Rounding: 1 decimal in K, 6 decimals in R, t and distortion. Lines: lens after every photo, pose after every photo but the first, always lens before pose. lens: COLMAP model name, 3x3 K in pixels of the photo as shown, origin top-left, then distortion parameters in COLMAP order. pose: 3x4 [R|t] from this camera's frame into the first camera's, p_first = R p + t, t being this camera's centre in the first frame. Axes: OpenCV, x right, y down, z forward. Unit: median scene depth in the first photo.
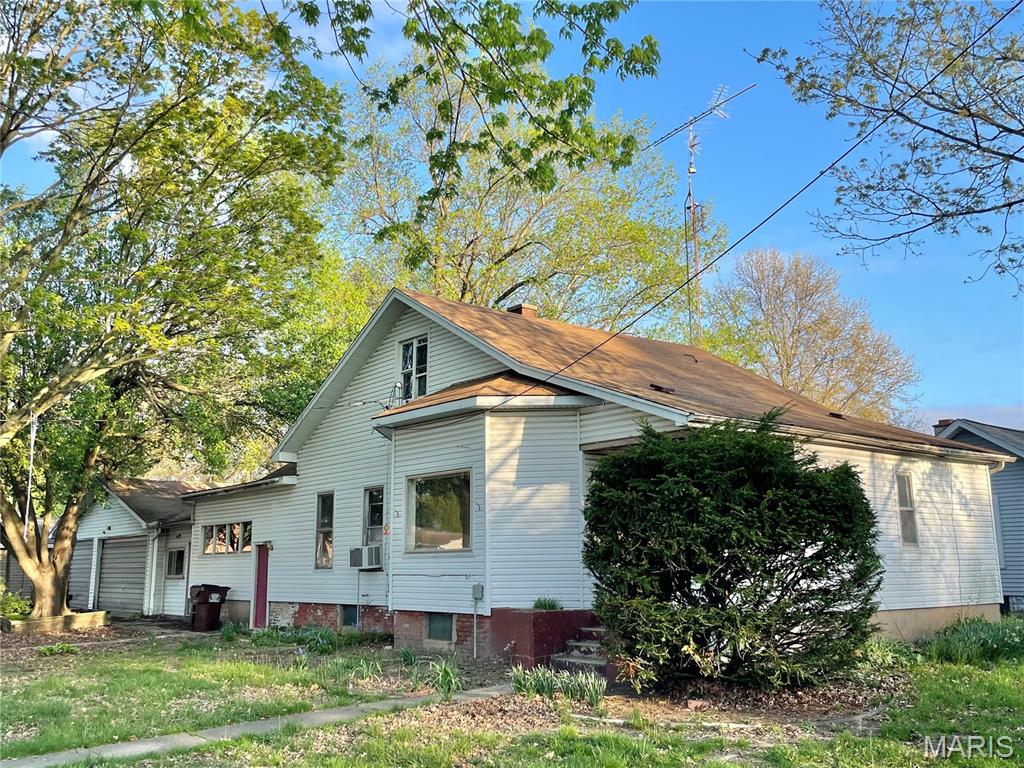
lens RADIAL K [[959.1, 0, 513.5], [0, 959.1, 381.7], [0, 0, 1]] dist [0.107639, -0.173213]
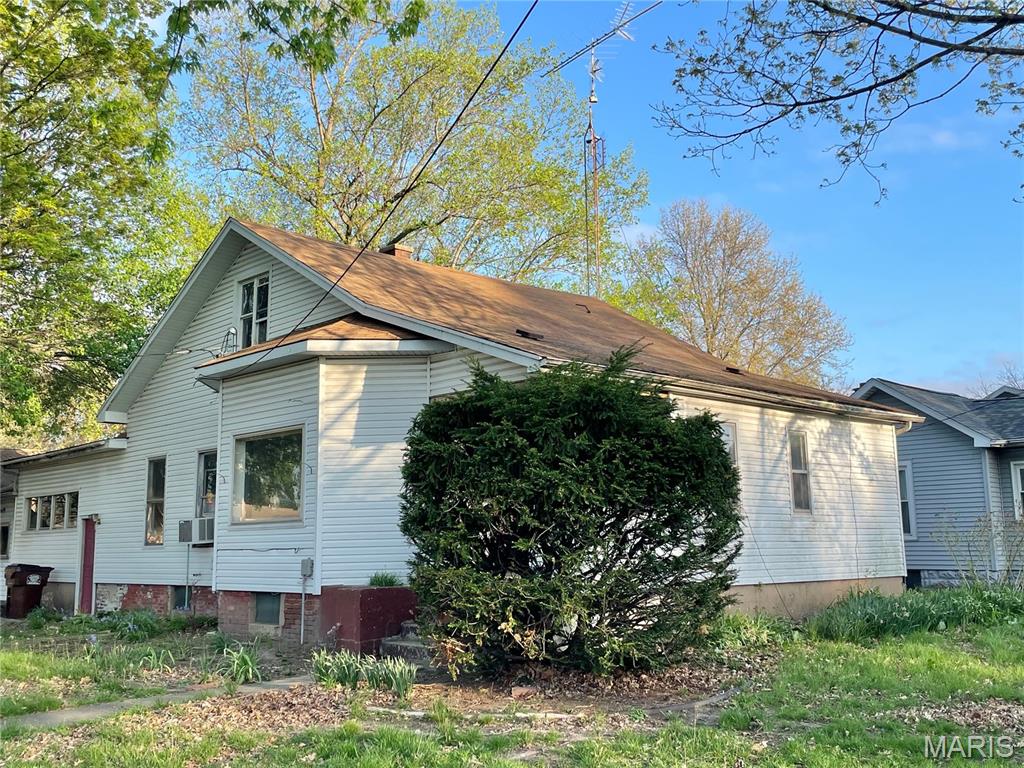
lens RADIAL K [[1035.5, 0, 510.9], [0, 1035.5, 385.3], [0, 0, 1]] dist [0.111922, -0.200914]
pose [[0.997530, 0.005801, 0.069996, 0.075609], [-0.008186, 0.999394, 0.033824, 0.022393], [-0.069758, -0.034314, 0.996974, 0.065787]]
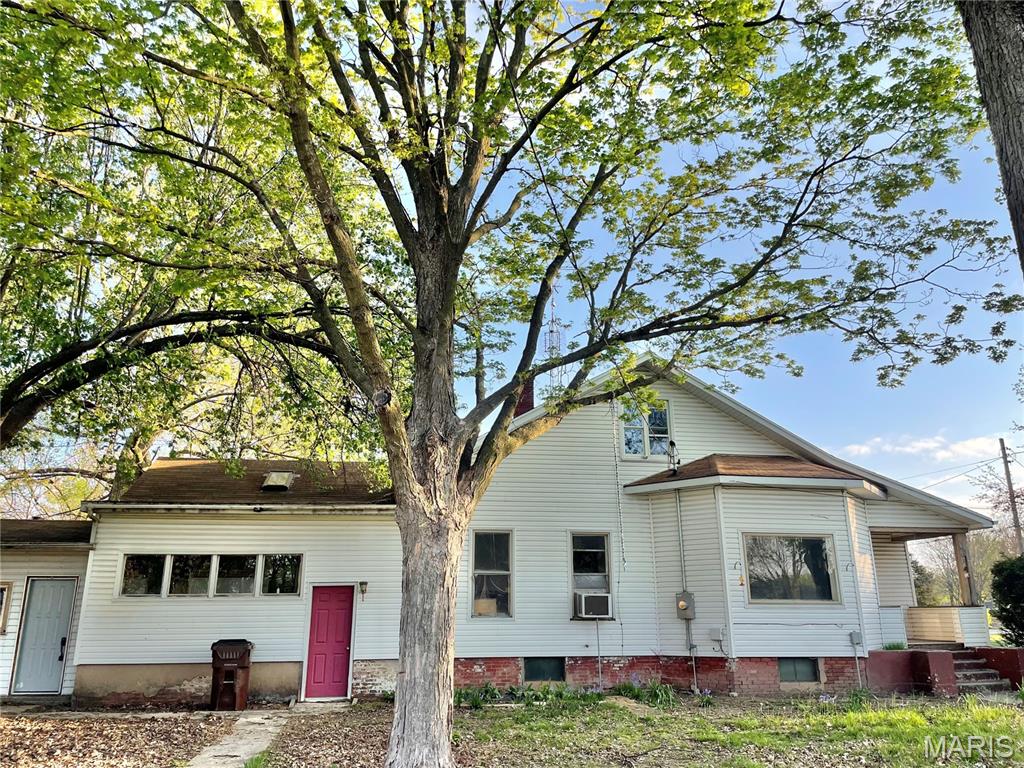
lens RADIAL K [[756.3, 0, 511.3], [0, 756.3, 383.3], [0, 0, 1]] dist [0.001330, 0.000295]
pose [[0.529671, 0.236533, 0.814555, -1.110065], [-0.160716, 0.970921, -0.177433, 0.138437], [-0.832838, -0.036931, 0.552284, 0.815670]]
